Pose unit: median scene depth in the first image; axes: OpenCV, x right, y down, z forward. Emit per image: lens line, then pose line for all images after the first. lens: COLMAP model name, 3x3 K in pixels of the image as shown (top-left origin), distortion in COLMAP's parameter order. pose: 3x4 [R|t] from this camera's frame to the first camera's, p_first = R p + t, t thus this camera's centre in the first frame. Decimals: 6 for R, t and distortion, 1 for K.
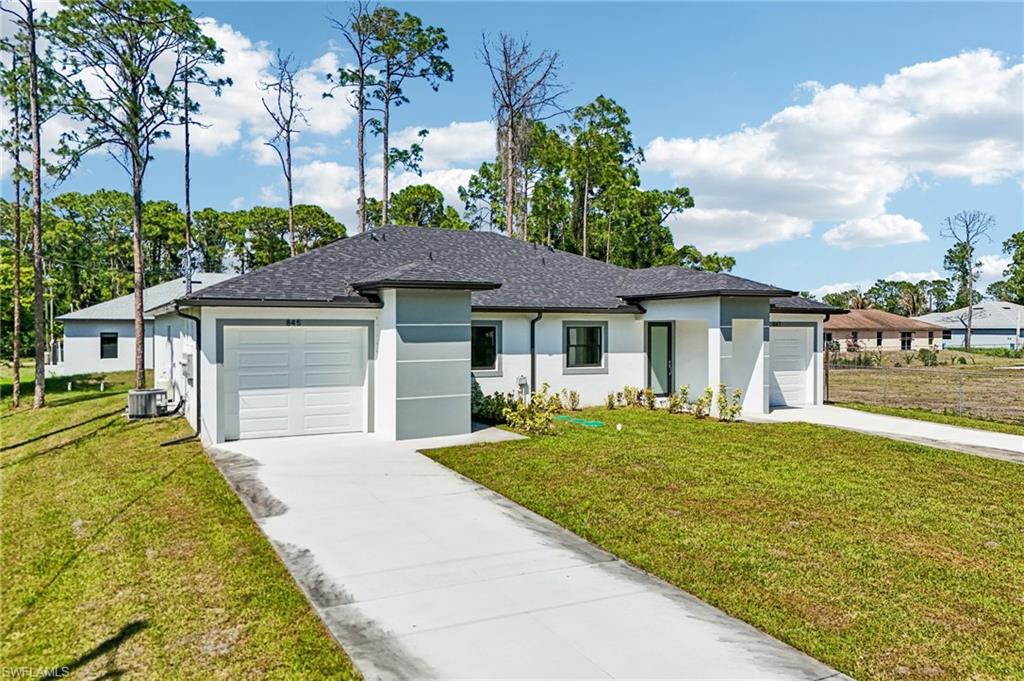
lens RADIAL K [[788.5, 0, 509.5], [0, 788.5, 340.2], [0, 0, 1]] dist [0.040261, -0.004417]
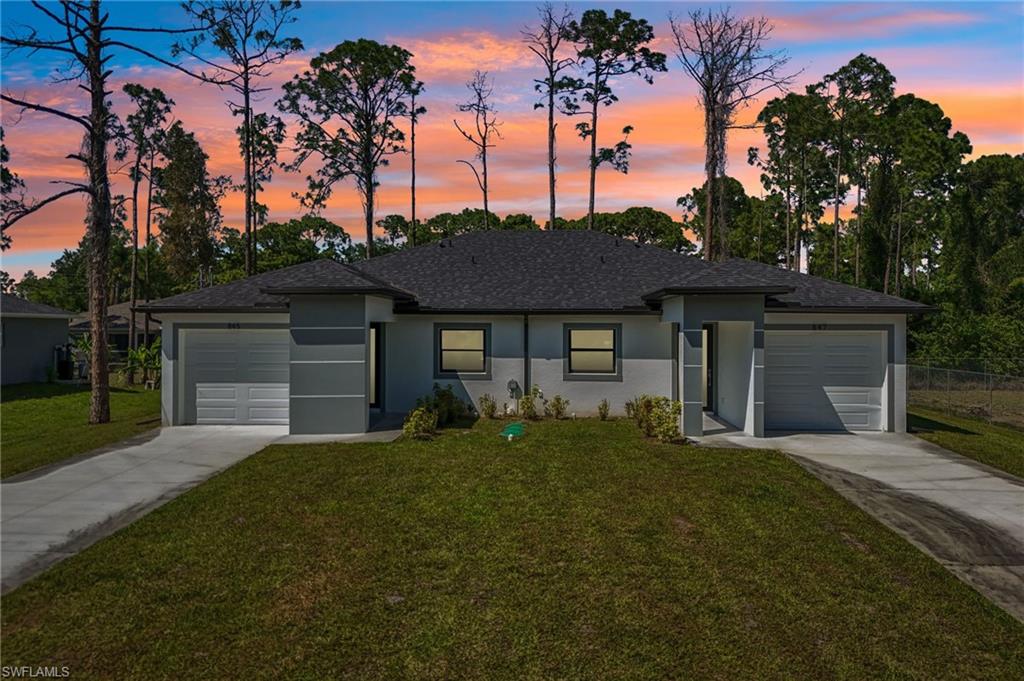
lens RADIAL K [[788.5, 0, 509.5], [0, 788.5, 340.2], [0, 0, 1]] dist [0.040261, -0.004417]
pose [[0.857877, 0.009953, -0.513758, 0.276395], [-0.009511, 0.999949, 0.003491, -0.003851], [0.513766, 0.001891, 0.857928, 0.088386]]
